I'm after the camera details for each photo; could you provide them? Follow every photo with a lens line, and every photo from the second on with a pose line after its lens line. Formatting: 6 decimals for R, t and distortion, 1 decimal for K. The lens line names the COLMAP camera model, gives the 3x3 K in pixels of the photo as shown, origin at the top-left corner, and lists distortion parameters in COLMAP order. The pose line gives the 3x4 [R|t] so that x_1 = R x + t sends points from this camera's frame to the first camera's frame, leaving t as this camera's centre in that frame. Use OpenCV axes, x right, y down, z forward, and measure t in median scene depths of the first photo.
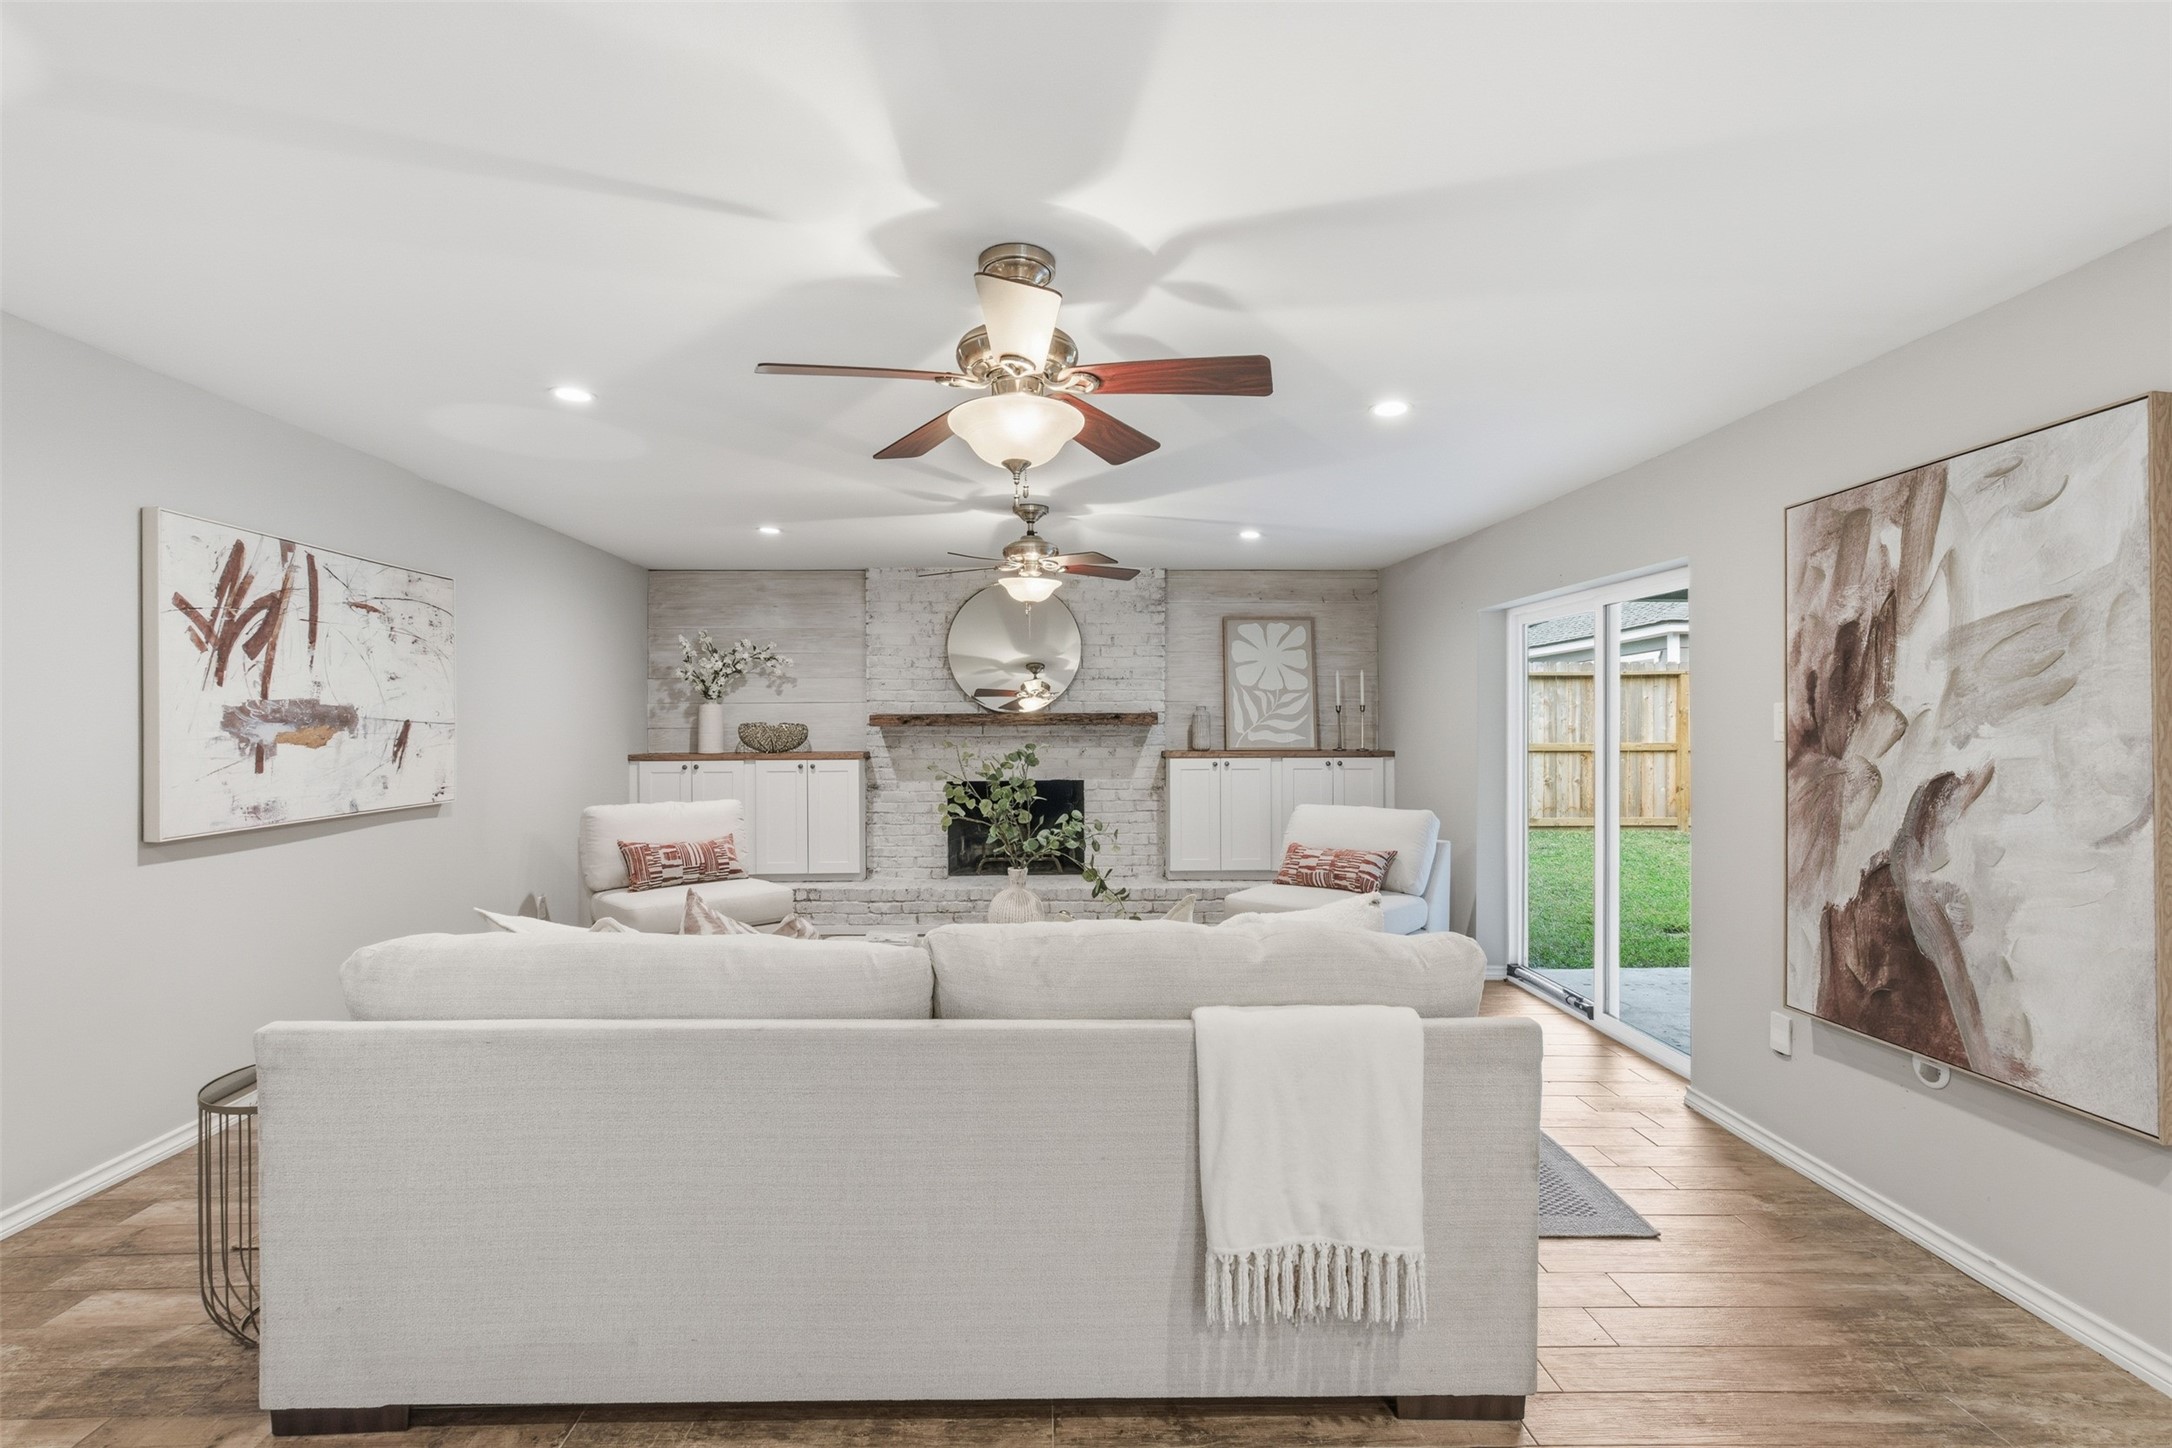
lens RADIAL K [[980.3, 0, 1067.8], [0, 980.3, 721.6], [0, 0, 1]] dist [0.001018, 0.000355]
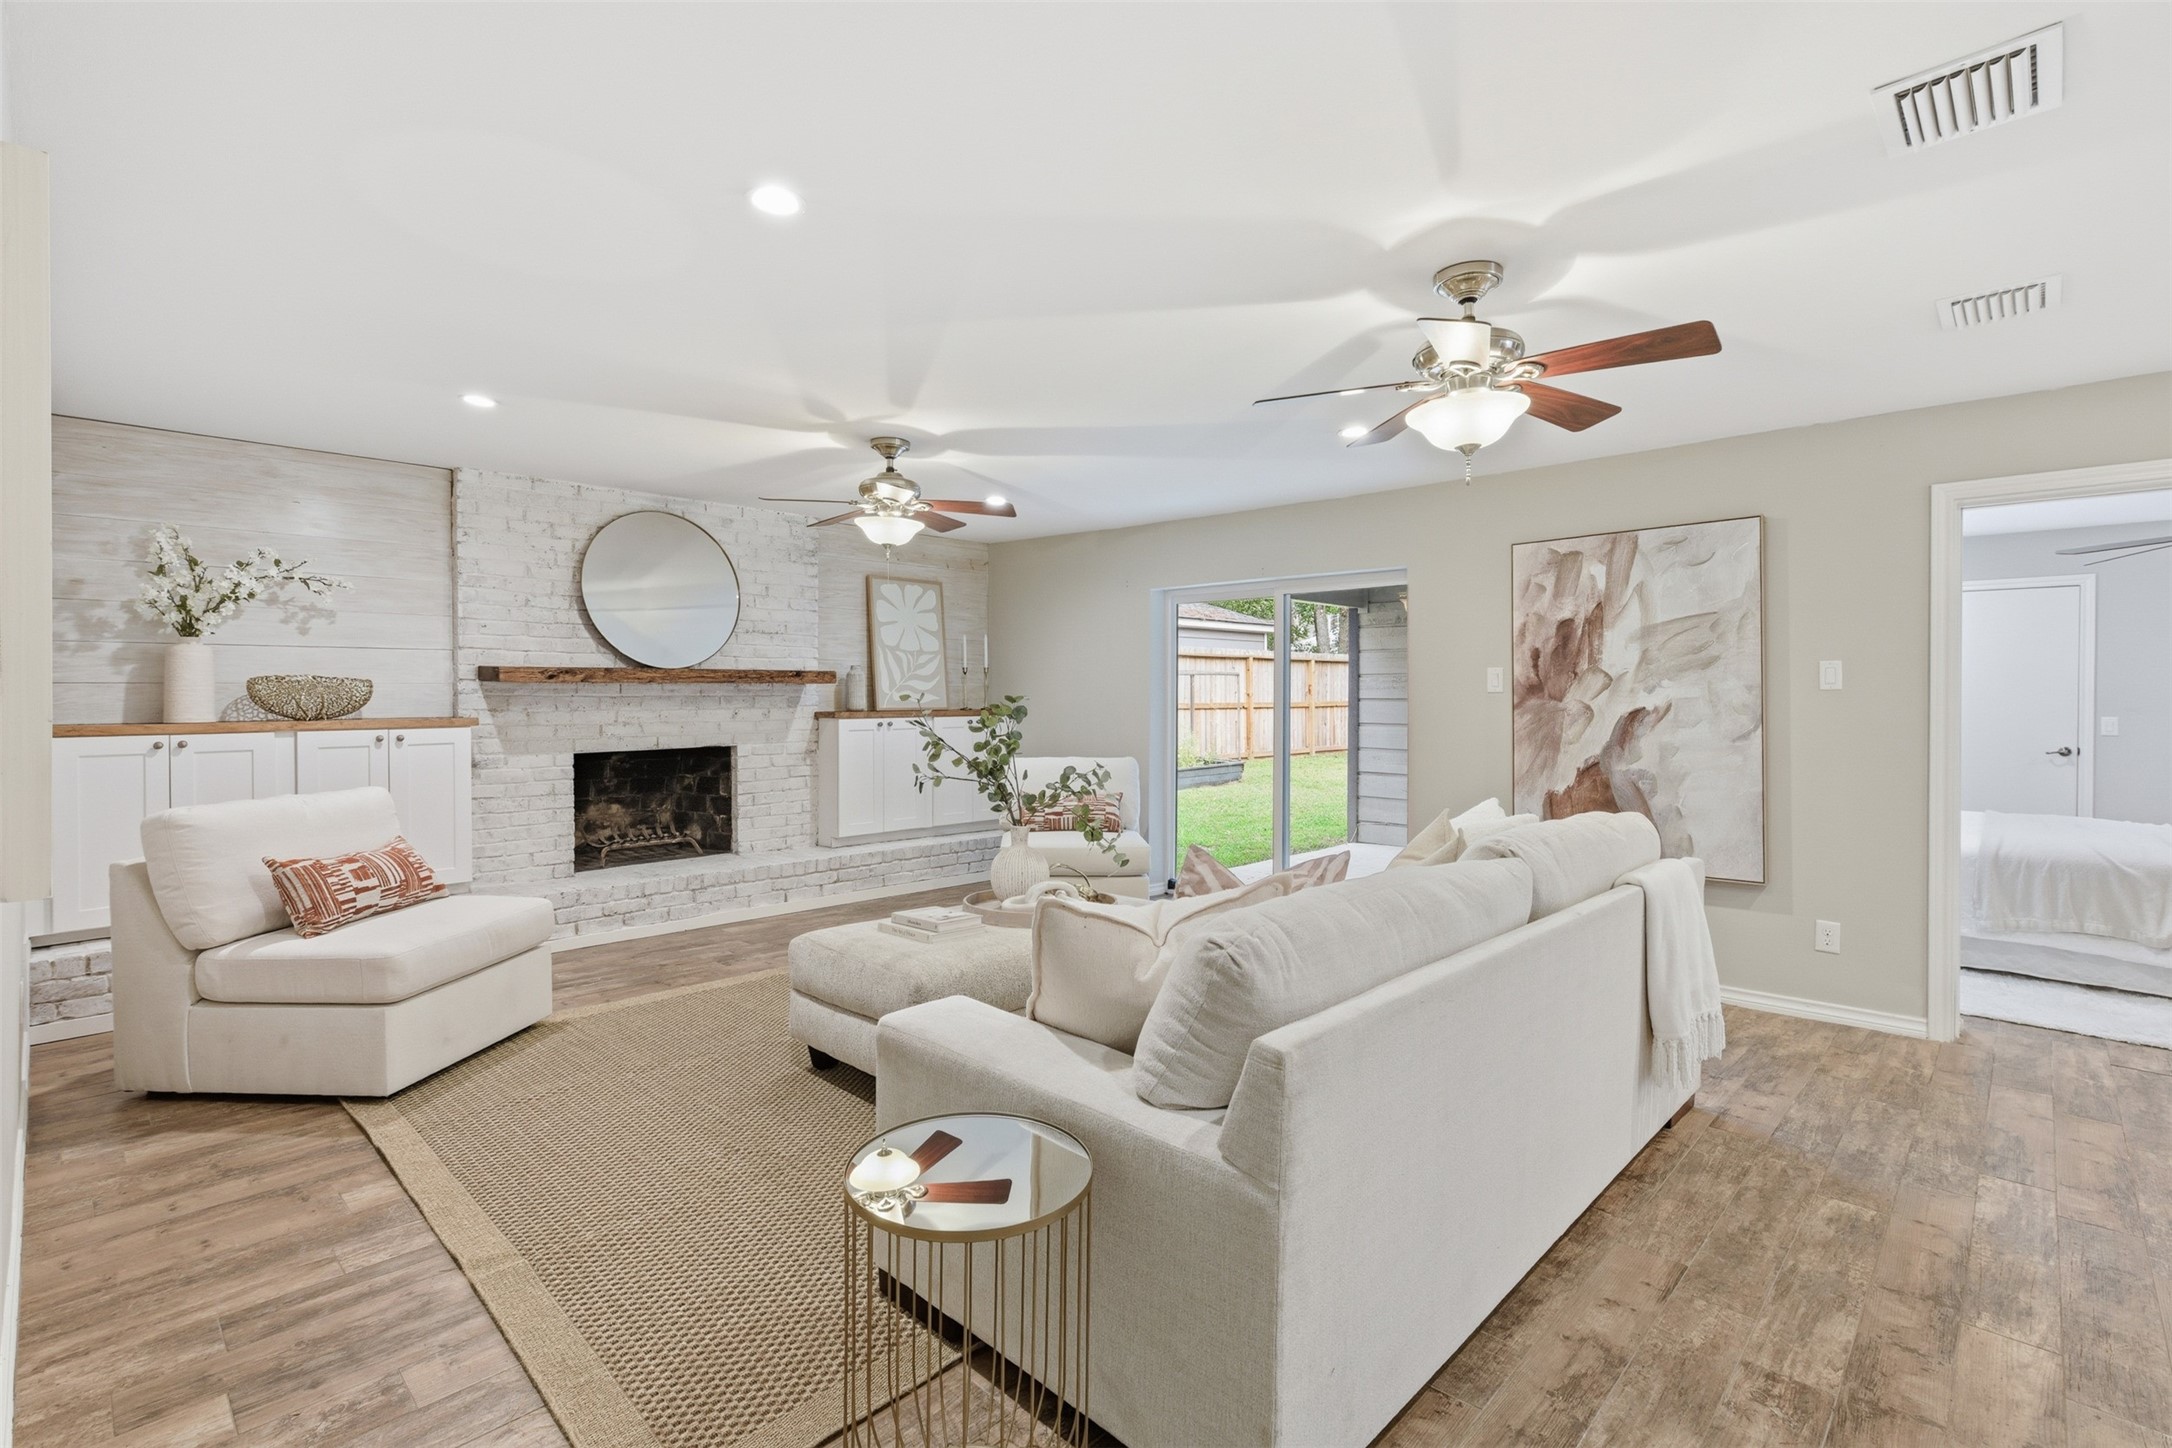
lens RADIAL K [[998.5, 0, 1056.1], [0, 998.5, 694.0], [0, 0, 1]] dist [0.003925, 0.000326]
pose [[0.724998, 0.002035, 0.688748, -0.926553], [-0.004089, 0.999991, 0.001350, 0.024604], [-0.688738, -0.003795, 0.725000, 0.344693]]
